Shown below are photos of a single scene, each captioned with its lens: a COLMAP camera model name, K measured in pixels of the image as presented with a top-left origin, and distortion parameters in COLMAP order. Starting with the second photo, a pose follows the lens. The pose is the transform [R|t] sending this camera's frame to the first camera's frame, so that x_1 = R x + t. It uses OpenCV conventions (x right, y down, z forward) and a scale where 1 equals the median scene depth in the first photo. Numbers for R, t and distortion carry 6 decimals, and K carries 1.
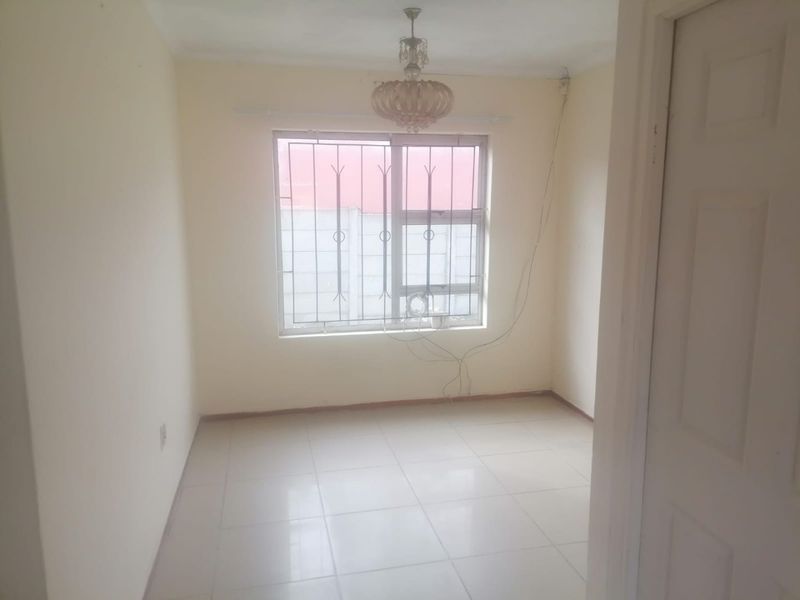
lens RADIAL K [[598.0, 0, 396.5], [0, 598.0, 300.0], [0, 0, 1]] dist [0.052581, -0.035006]
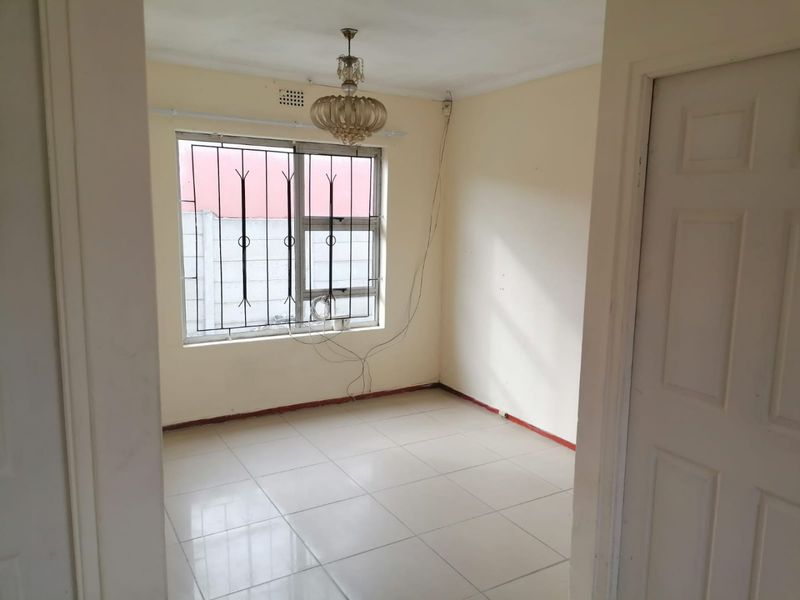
lens RADIAL K [[598.0, 0, 405.1], [0, 598.0, 297.5], [0, 0, 1]] dist [0.052581, -0.035006]
pose [[0.950542, -0.025166, 0.309574, -0.149943], [0.029633, 0.999513, -0.009735, 0.003811], [-0.309178, 0.018427, 0.950826, -0.025408]]
